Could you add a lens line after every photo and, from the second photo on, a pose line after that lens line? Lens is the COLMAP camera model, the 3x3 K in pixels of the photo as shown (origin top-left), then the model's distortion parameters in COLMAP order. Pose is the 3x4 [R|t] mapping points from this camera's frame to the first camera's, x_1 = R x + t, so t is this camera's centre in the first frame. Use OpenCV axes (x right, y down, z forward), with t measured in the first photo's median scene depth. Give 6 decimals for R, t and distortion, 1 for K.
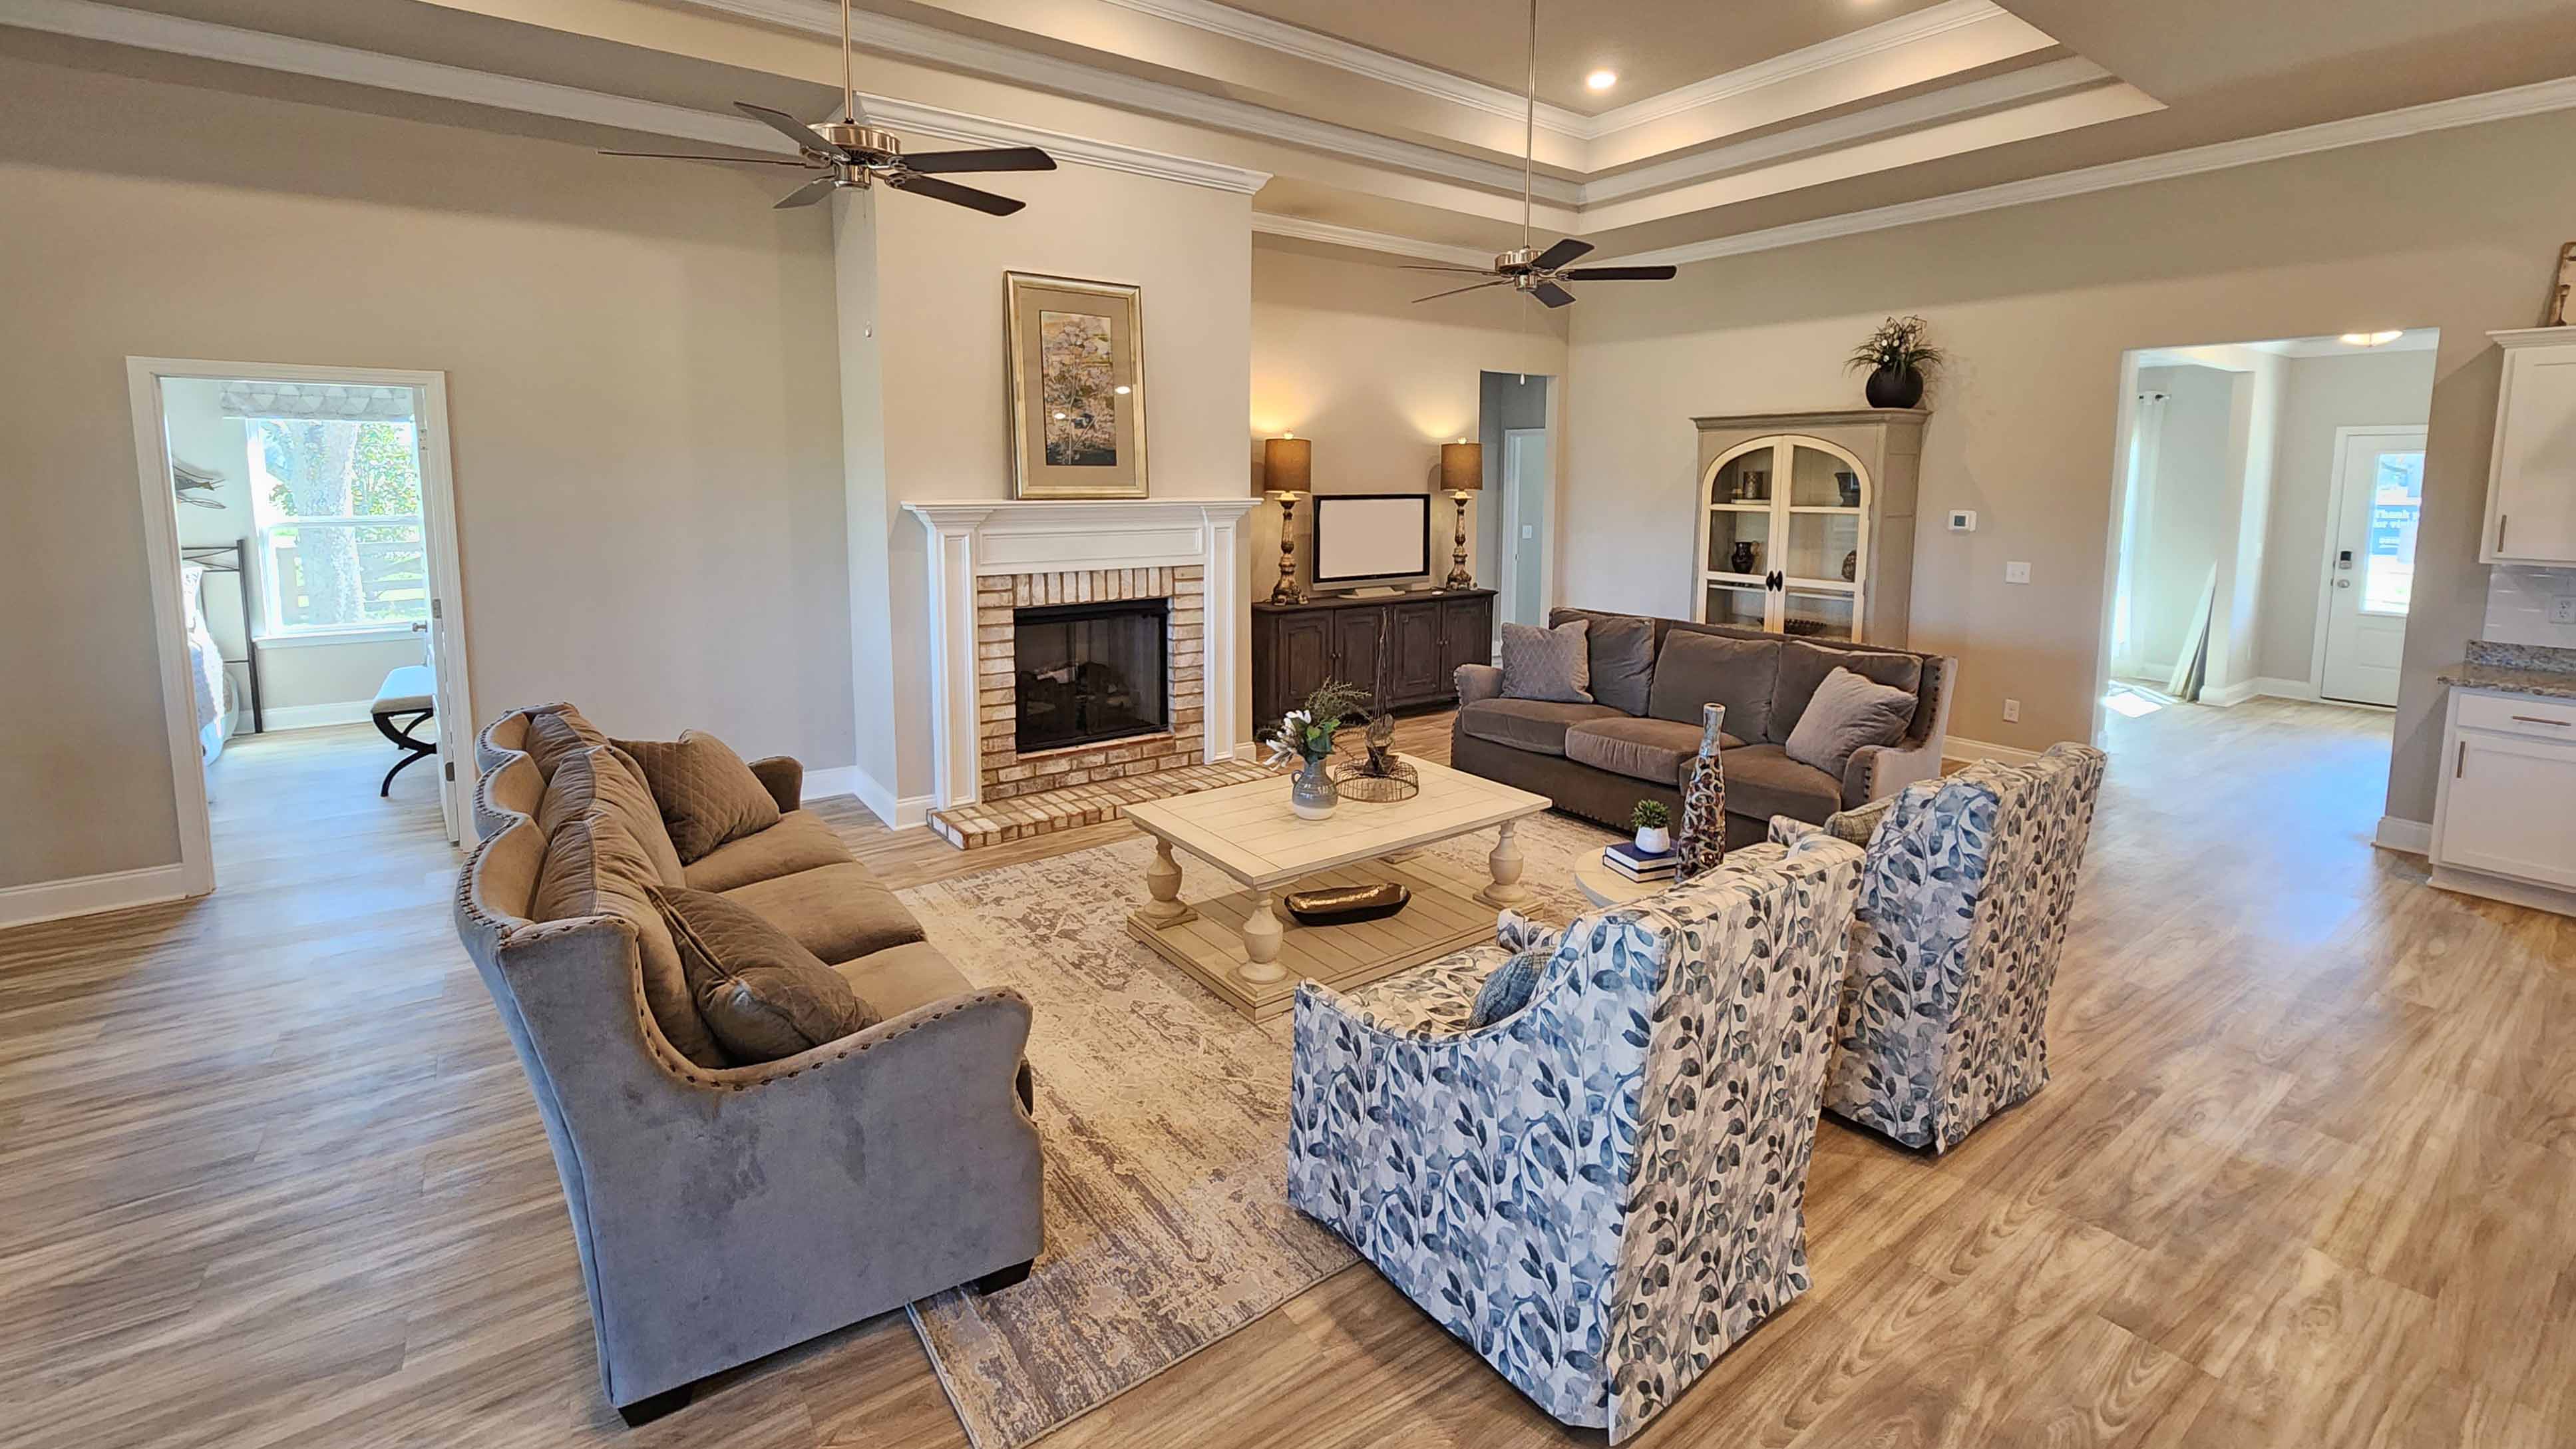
lens RADIAL K [[1048.3, 0, 1244.1], [0, 1048.3, 591.9], [0, 0, 1]] dist [0.002333, -0.001928]
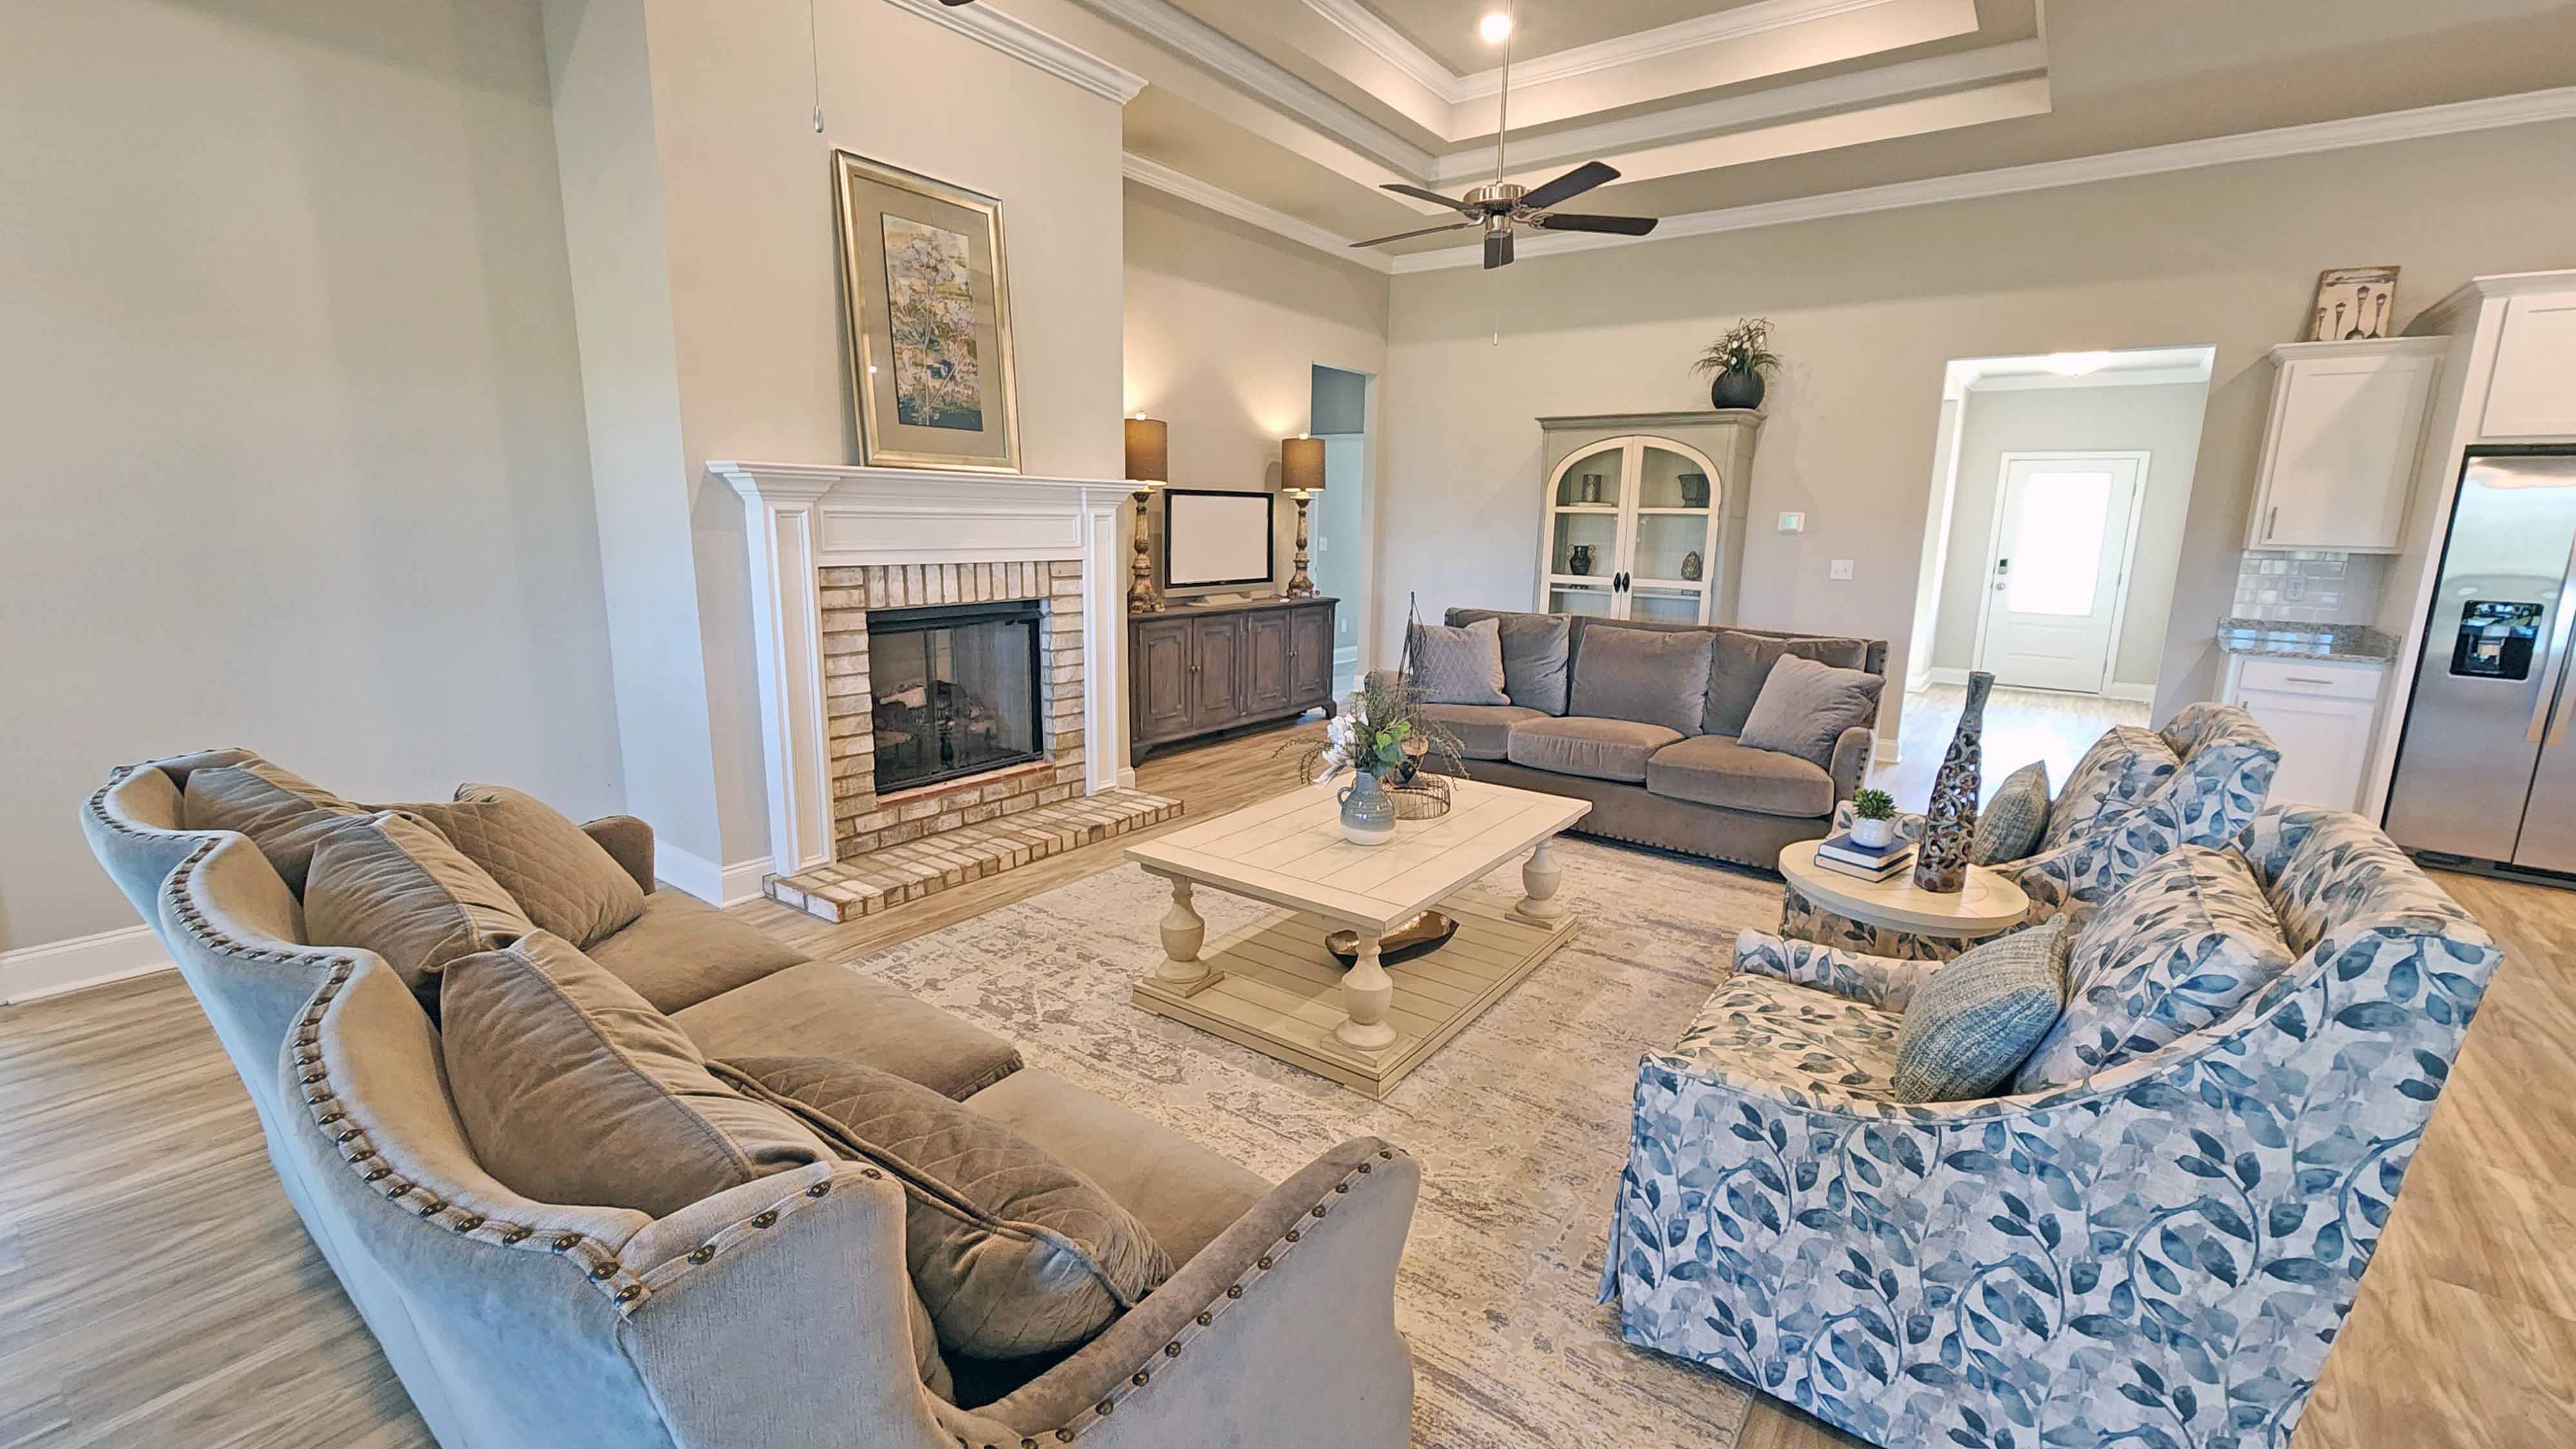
lens RADIAL K [[1048.2, 0, 1271.5], [0, 1048.2, 717.6], [0, 0, 1]] dist [0.002333, -0.001928]
pose [[0.952377, -0.043134, 0.301856, -0.164785], [0.015543, 0.995524, 0.093218, 0.025531], [-0.304526, -0.084087, 0.948785, 0.162266]]
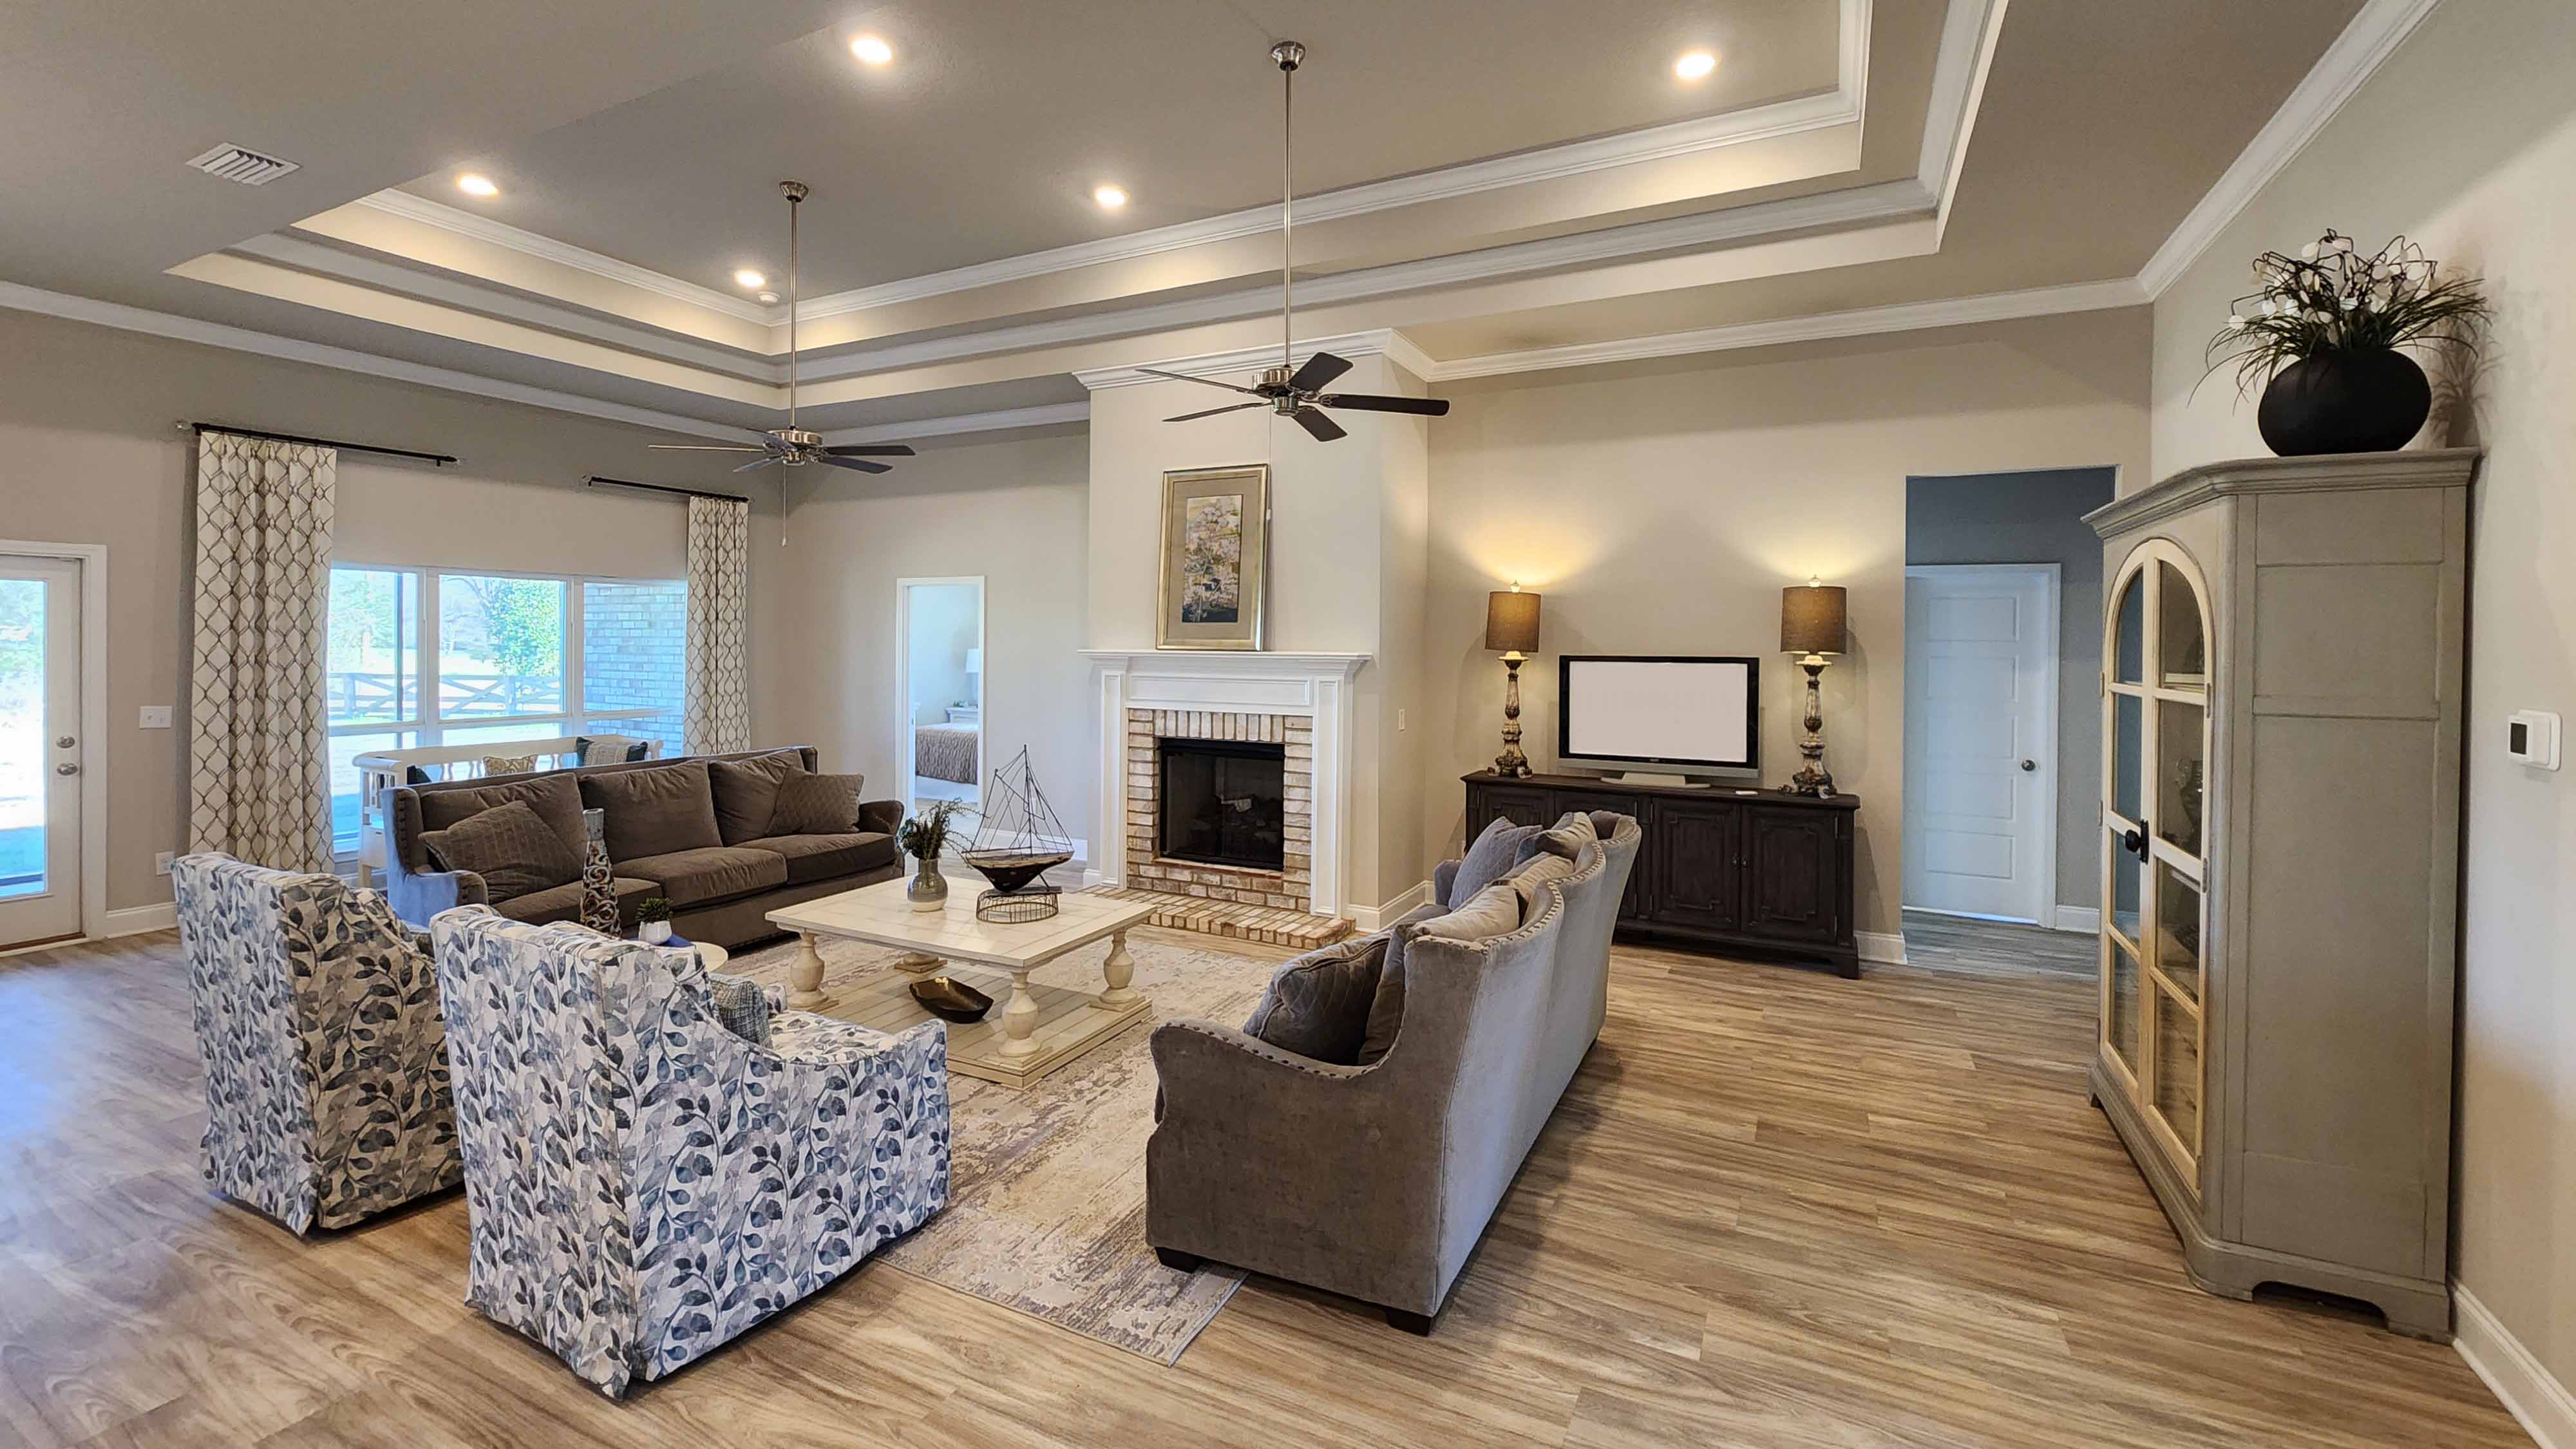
lens RADIAL K [[1048.2, 0, 1333.1], [0, 1048.2, 651.8], [0, 0, 1]] dist [0.002333, -0.001928]
pose [[0.482215, 0.008444, -0.876012, 0.937414], [-0.099298, 0.994036, -0.045079, -0.047873], [0.870407, 0.108724, 0.480178, 0.553862]]
